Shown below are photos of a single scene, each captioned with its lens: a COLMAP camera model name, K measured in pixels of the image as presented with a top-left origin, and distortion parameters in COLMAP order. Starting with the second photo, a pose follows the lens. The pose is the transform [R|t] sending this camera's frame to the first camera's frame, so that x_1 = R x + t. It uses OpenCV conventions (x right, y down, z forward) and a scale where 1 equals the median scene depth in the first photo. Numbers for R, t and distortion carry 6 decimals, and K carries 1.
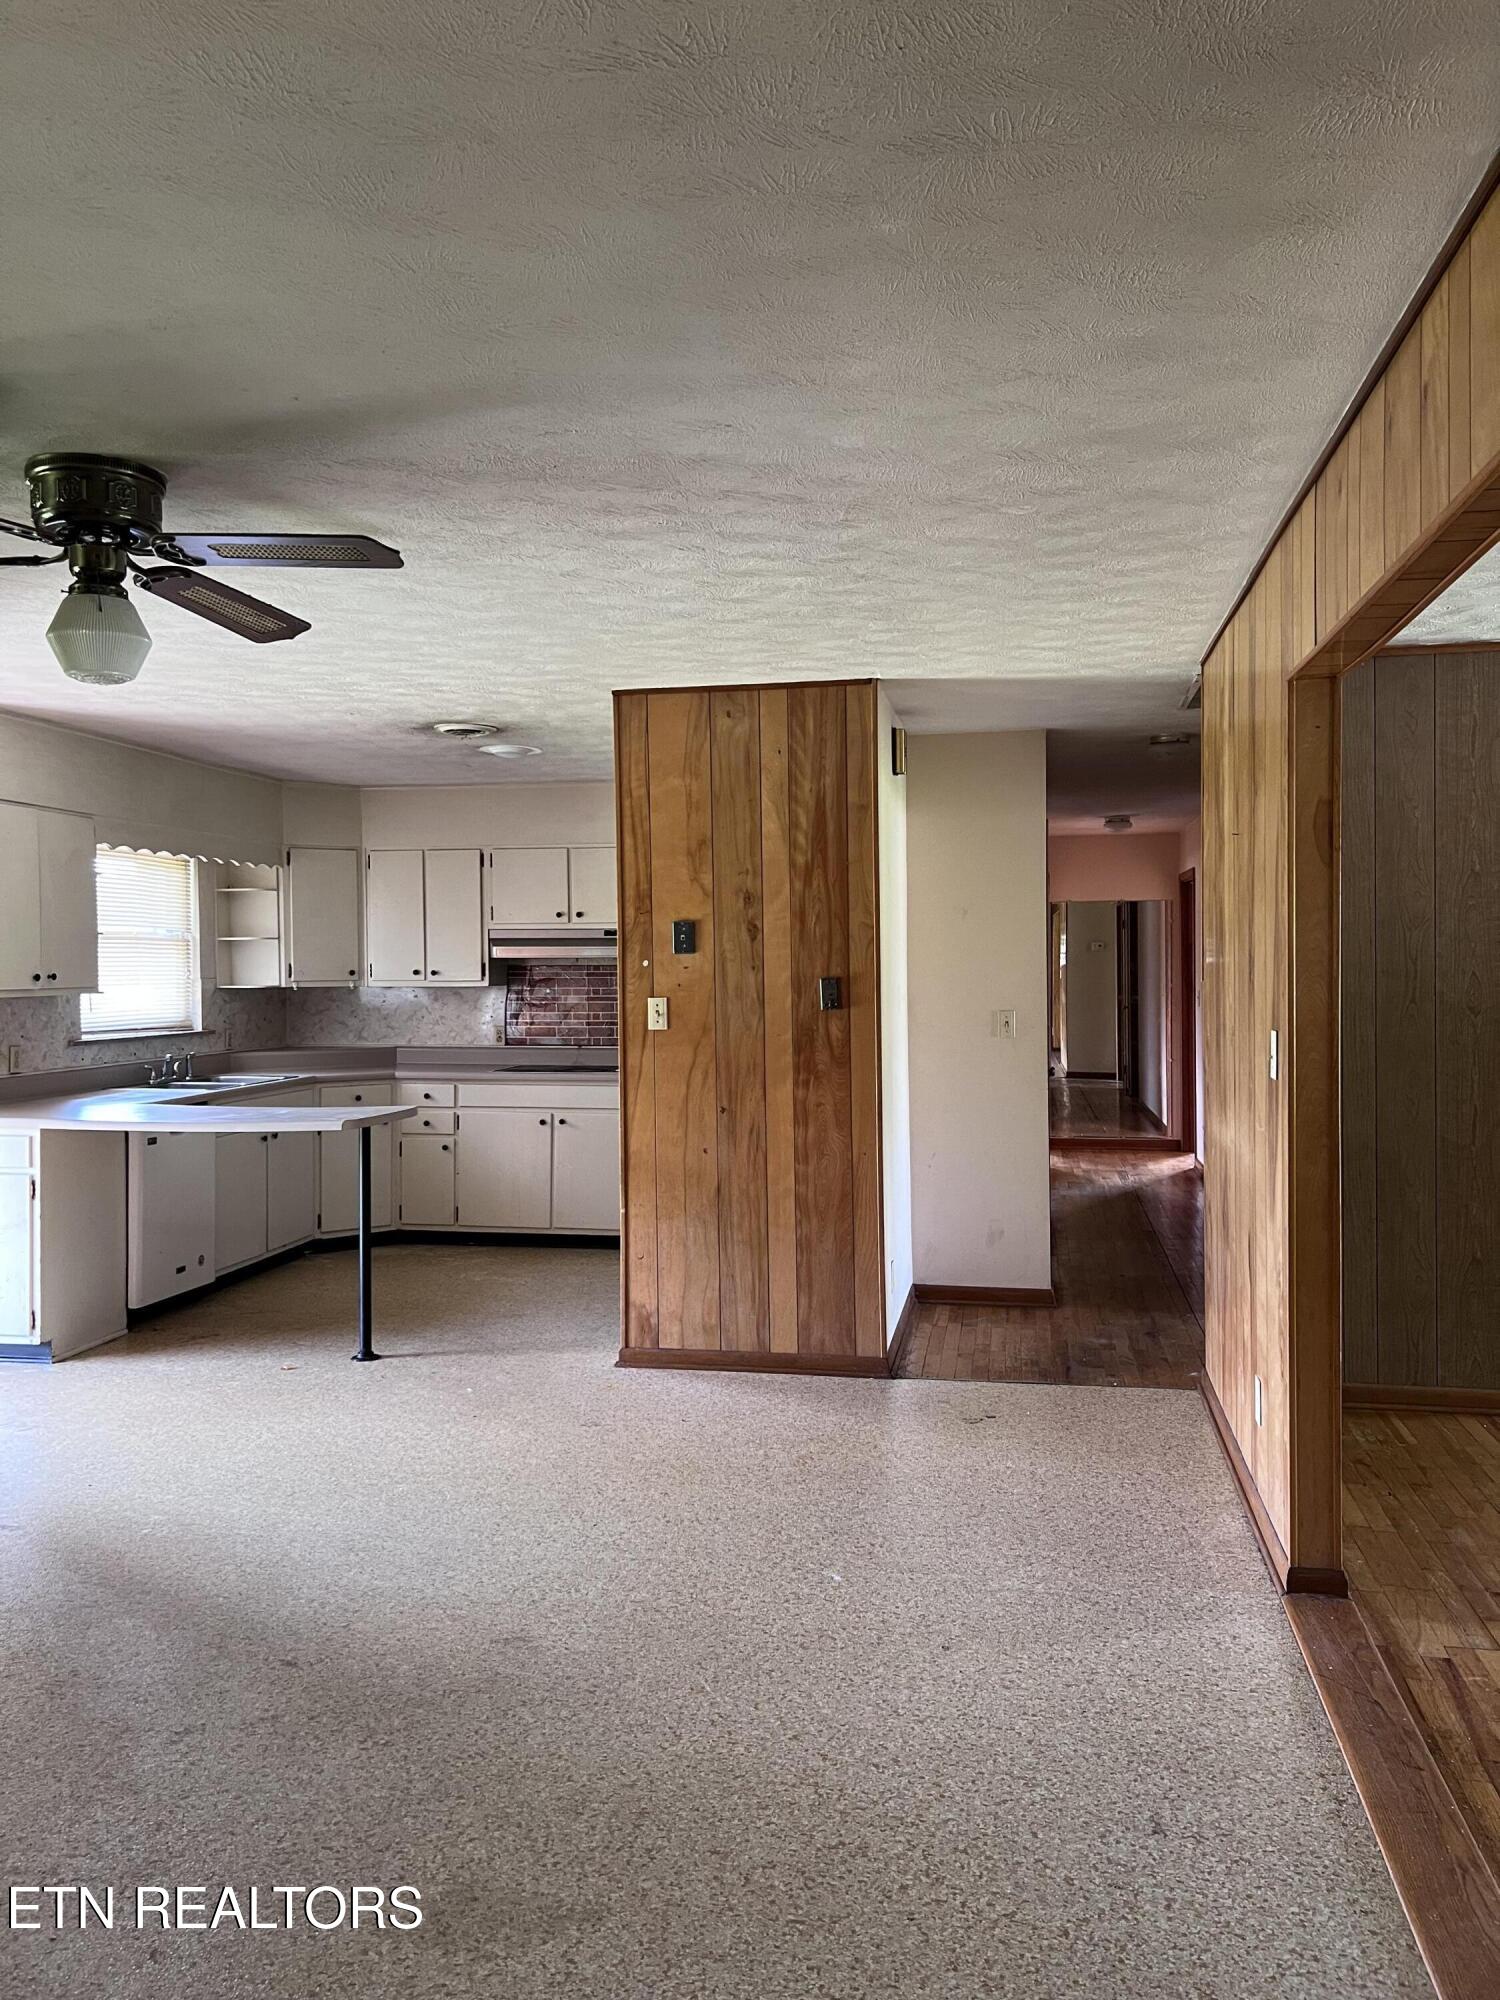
lens RADIAL K [[1510.3, 0, 753.8], [0, 1510.3, 992.0], [0, 0, 1]] dist [0.048924, -0.065047]
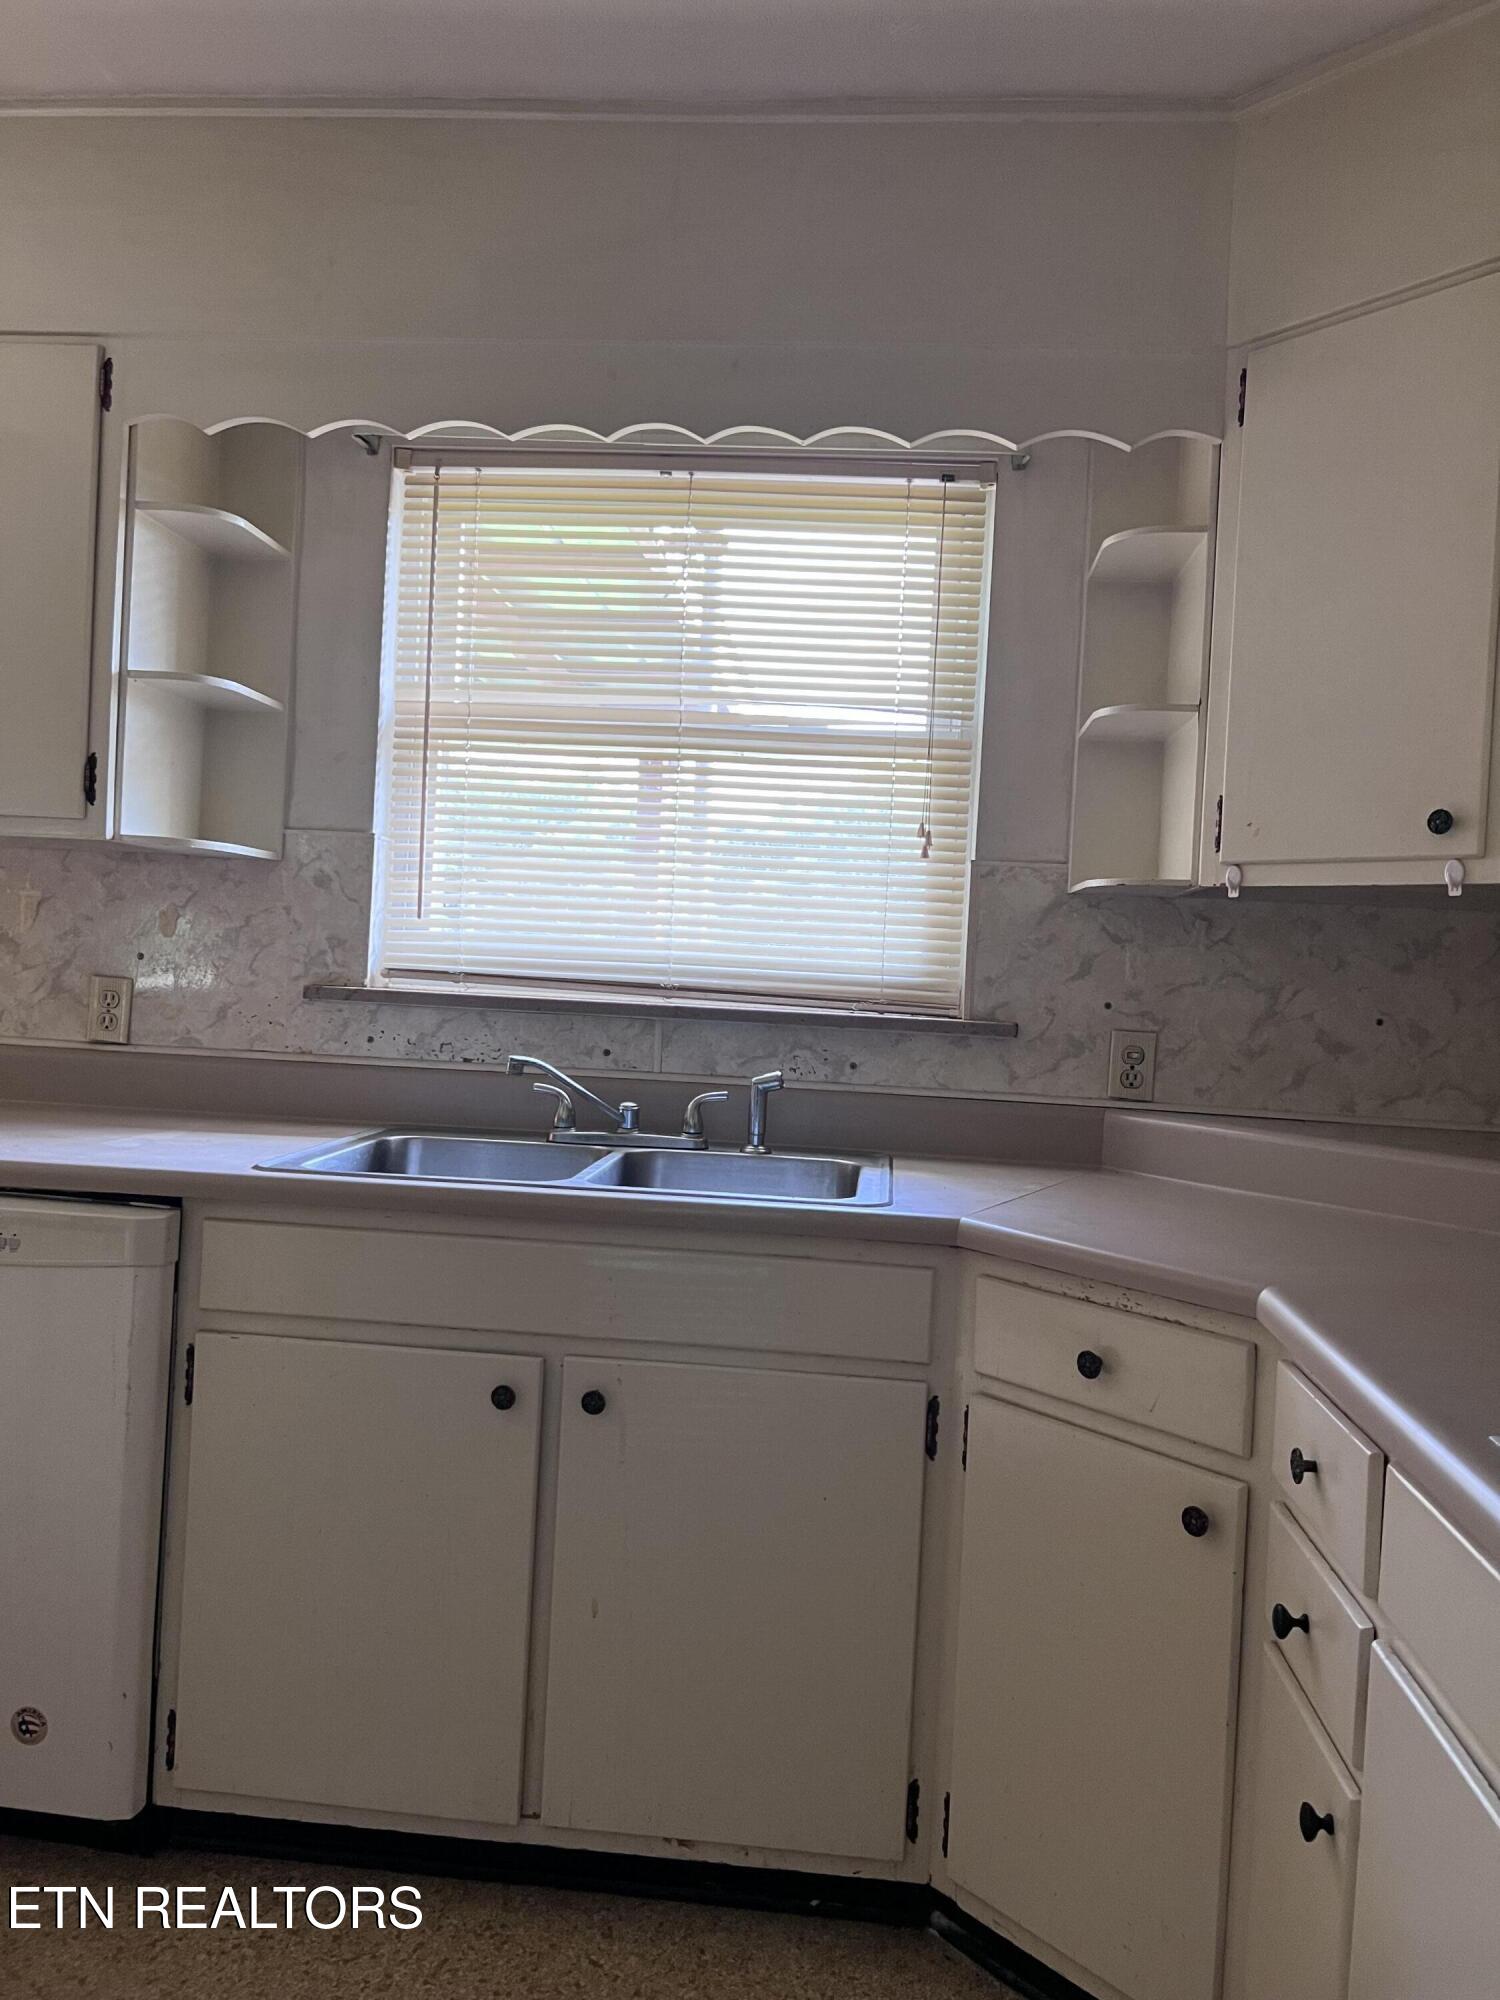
lens RADIAL K [[1510.3, 0, 754.8], [0, 1510.3, 993.2], [0, 0, 1]] dist [0.048924, -0.065047]
pose [[0.089106, 0.037589, -0.995313, -0.056627], [-0.066139, 0.997305, 0.031743, 0.014239], [0.993824, 0.063001, 0.091352, 1.045407]]
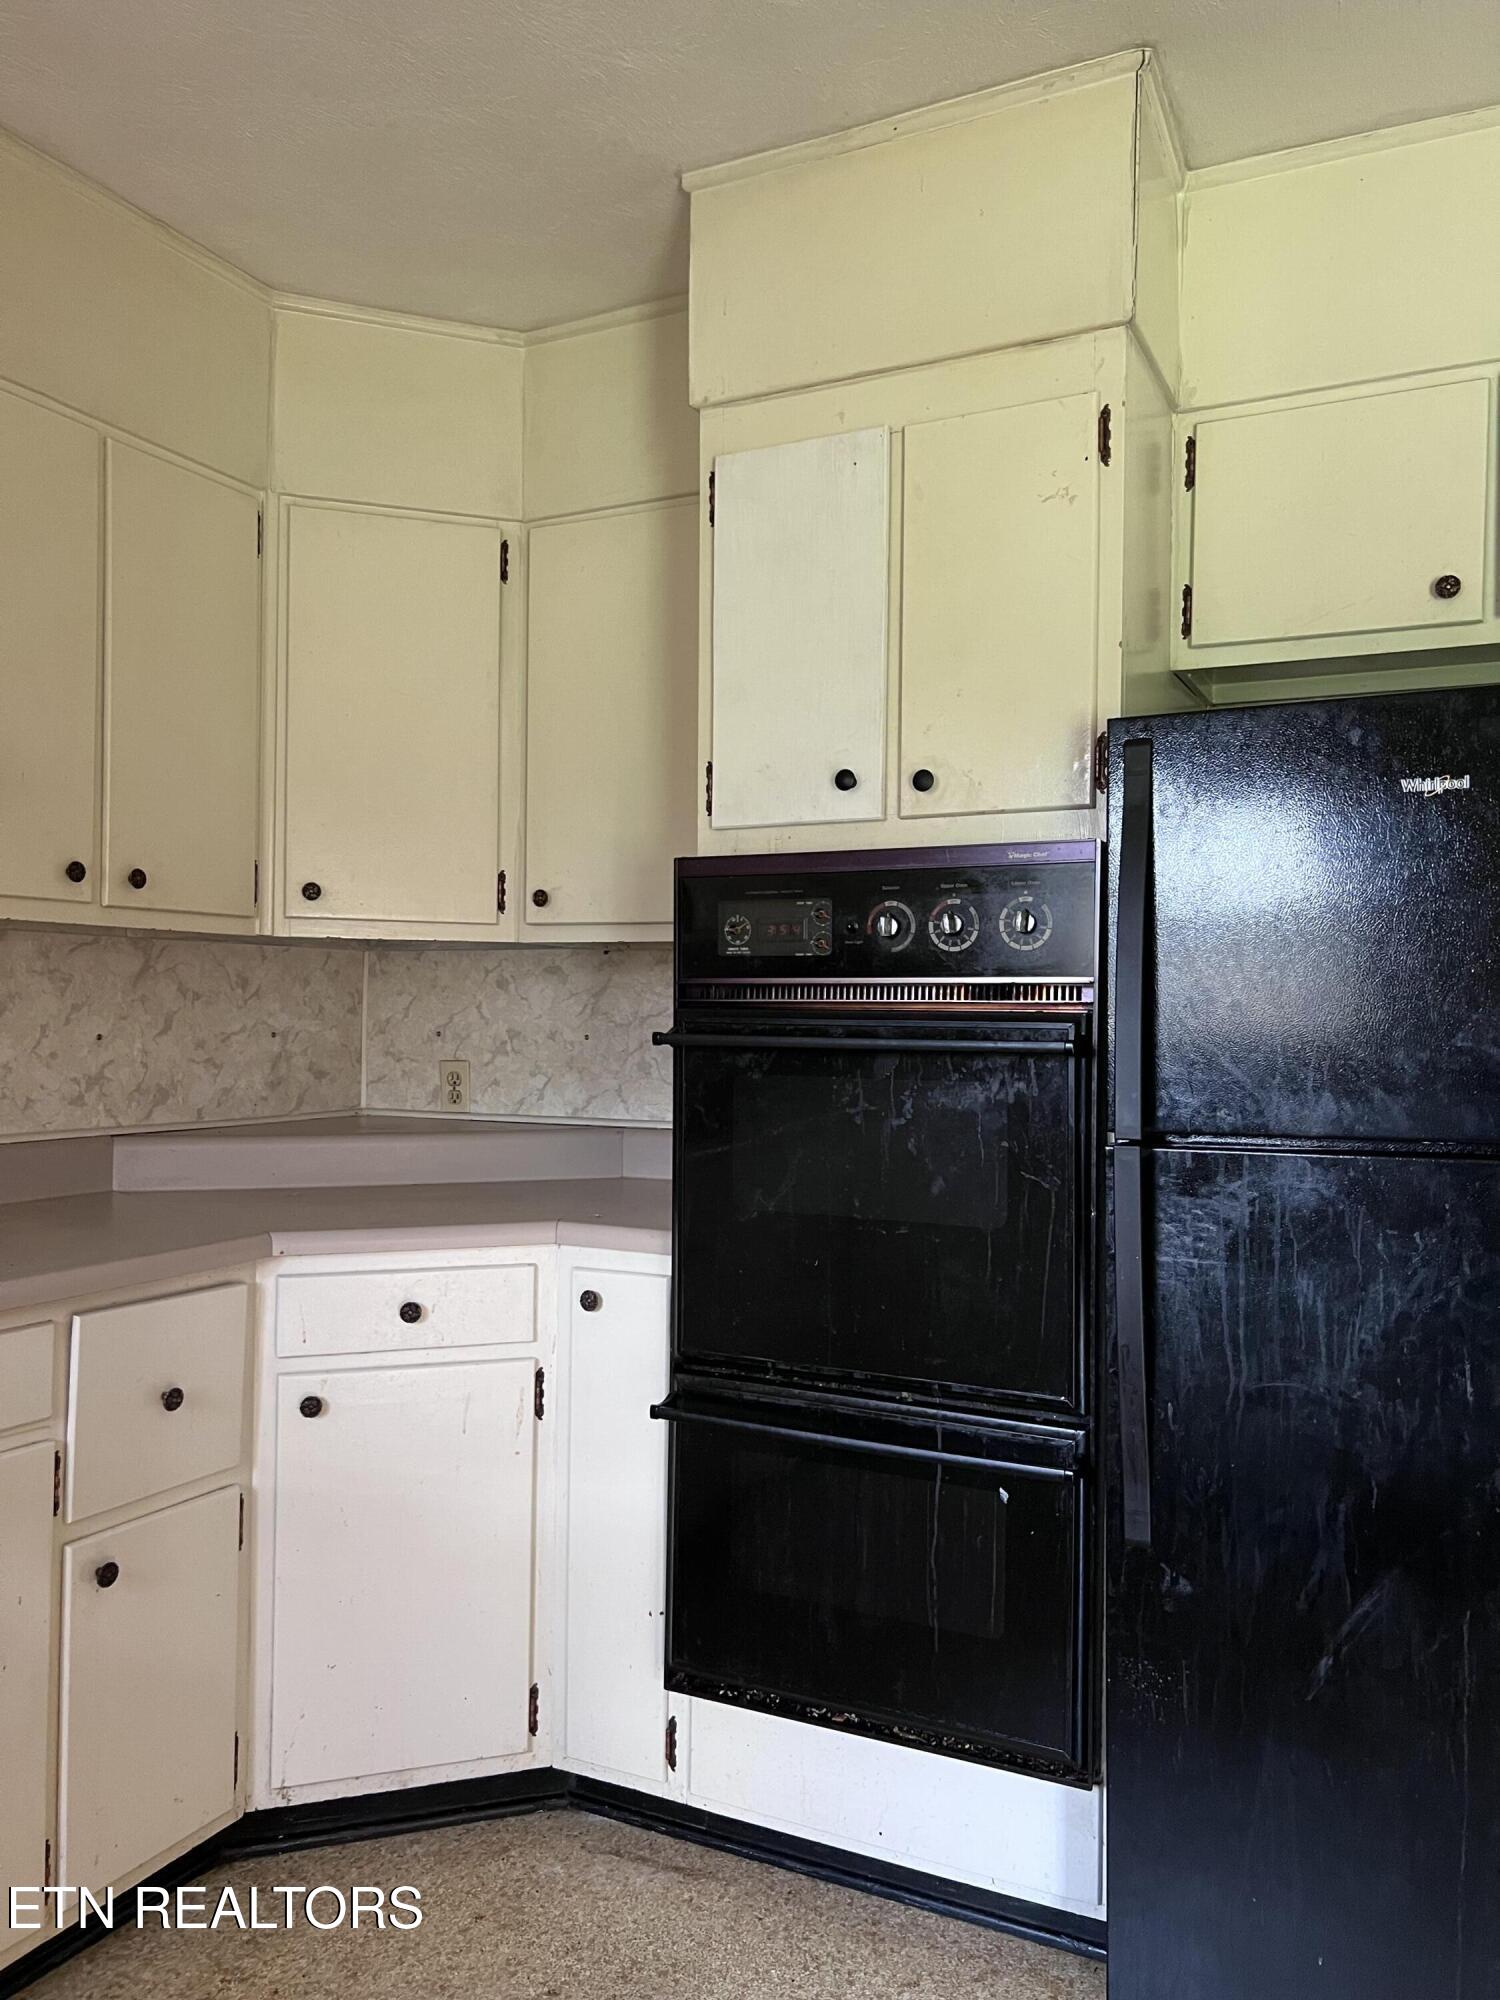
lens RADIAL K [[1510.3, 0, 750.8], [0, 1510.3, 1000.8], [0, 0, 1]] dist [0.048924, -0.065047]
pose [[0.954718, -0.006394, -0.297444, -0.160535], [-0.000789, 0.999711, -0.024023, 0.019084], [0.297512, 0.023170, 0.954437, 0.736764]]
